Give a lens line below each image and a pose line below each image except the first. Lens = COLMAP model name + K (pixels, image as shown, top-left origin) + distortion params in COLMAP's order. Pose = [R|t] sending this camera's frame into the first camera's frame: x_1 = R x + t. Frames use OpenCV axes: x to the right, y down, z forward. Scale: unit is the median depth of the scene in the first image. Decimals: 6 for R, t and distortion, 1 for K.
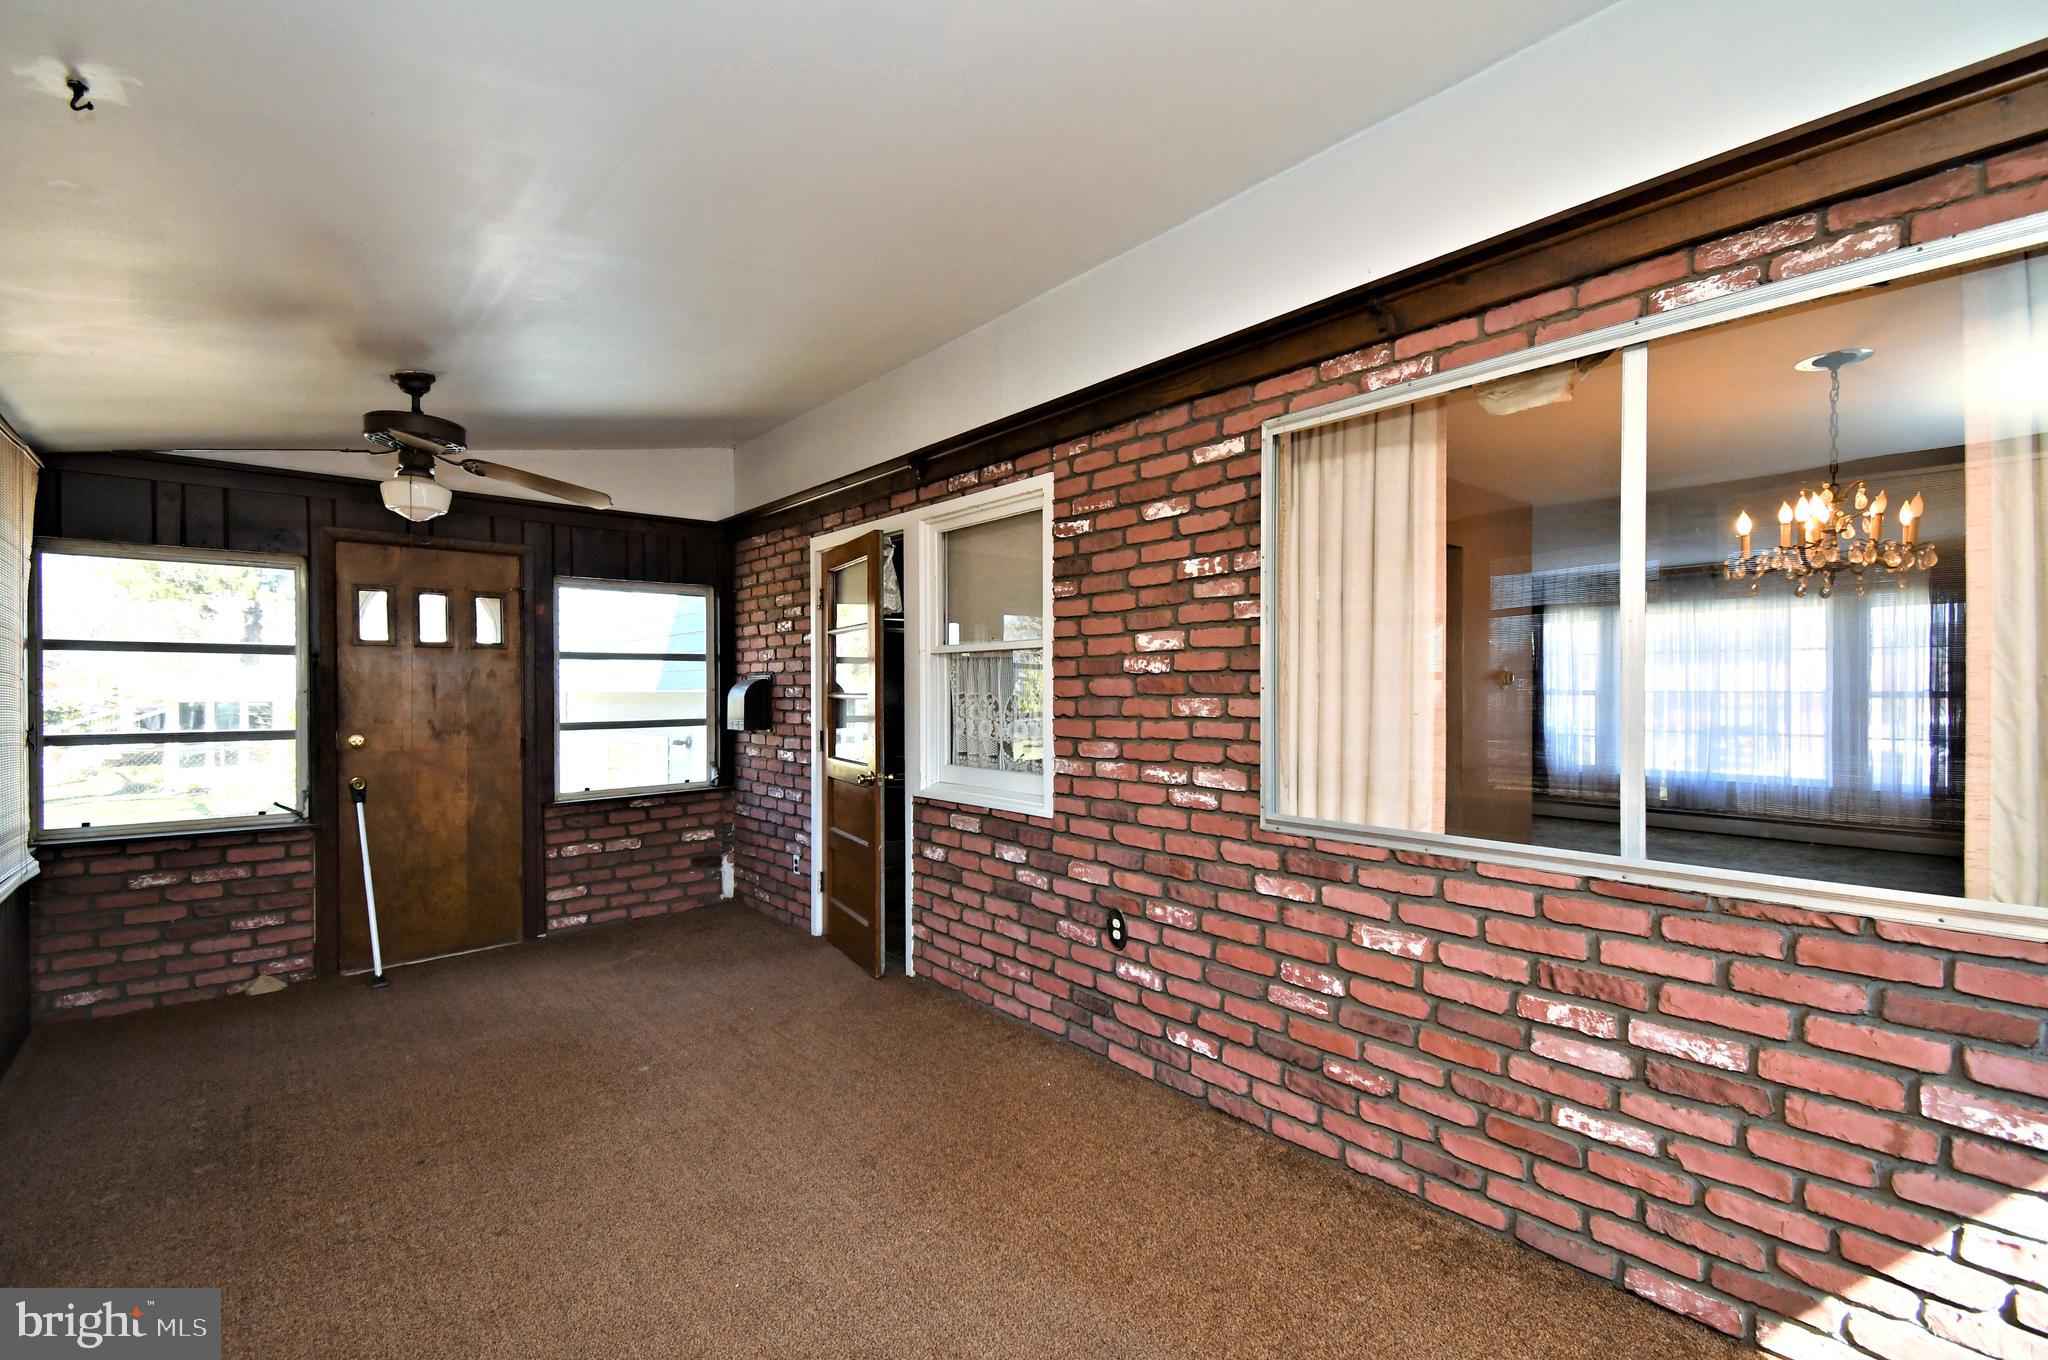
lens RADIAL K [[909.5, 0, 1022.0], [0, 909.5, 678.7], [0, 0, 1]] dist [0.024699, -0.017443]
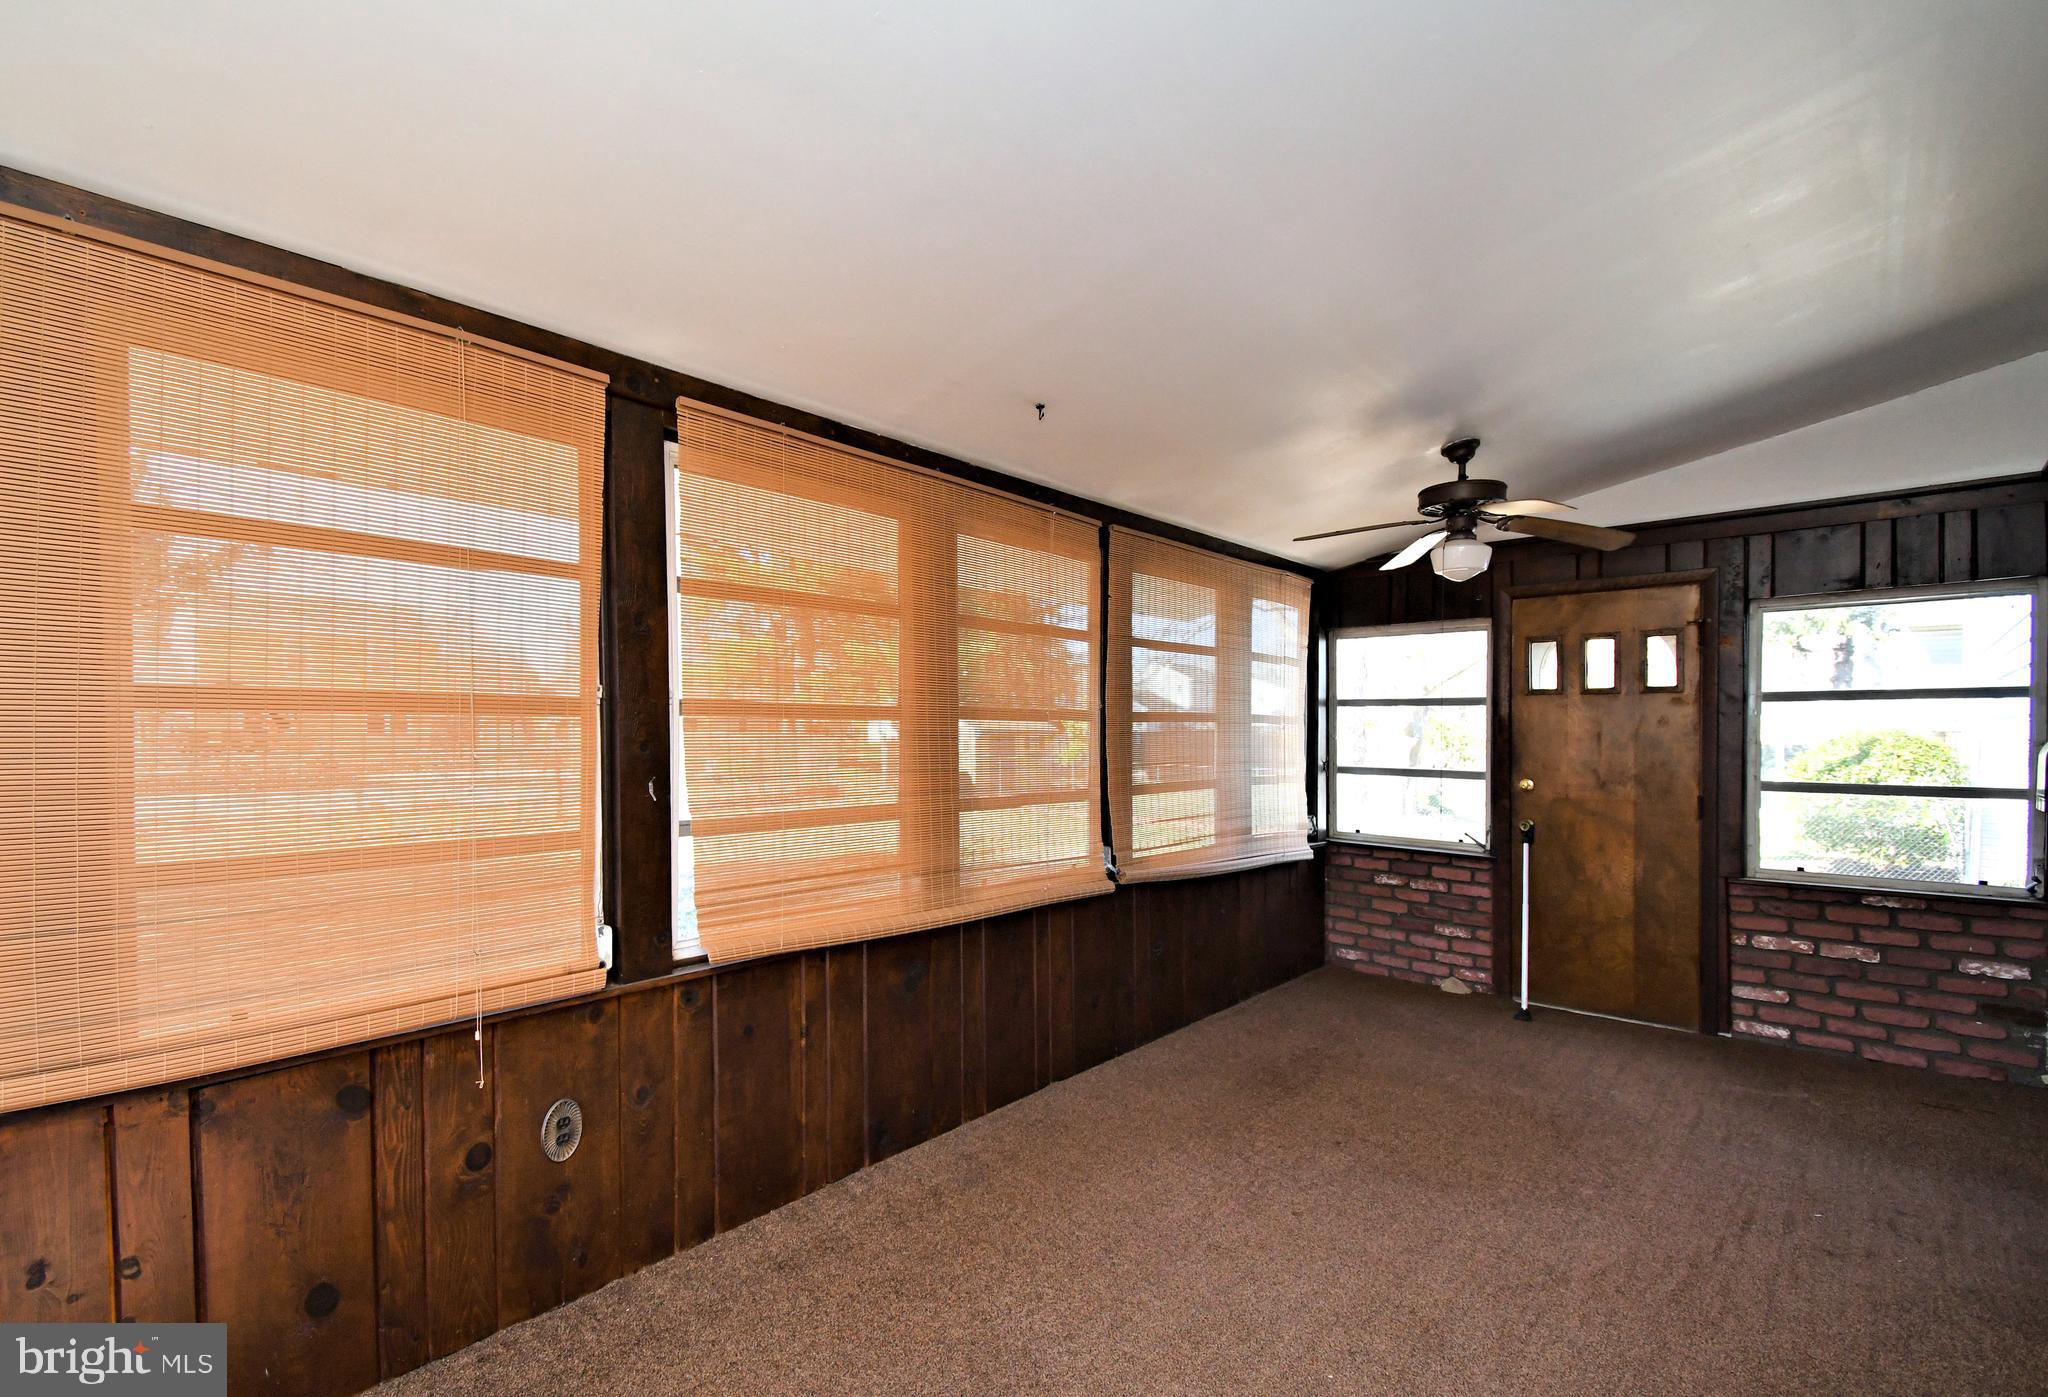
lens RADIAL K [[987.4, 0, 1023.7], [0, 987.4, 730.5], [0, 0, 1]] dist [0.028635, -0.027592]
pose [[0.039242, 0.008603, -0.999193, 0.380113], [0.006124, 0.999942, 0.008850, -0.008522], [0.999211, -0.006467, 0.039187, 0.354414]]
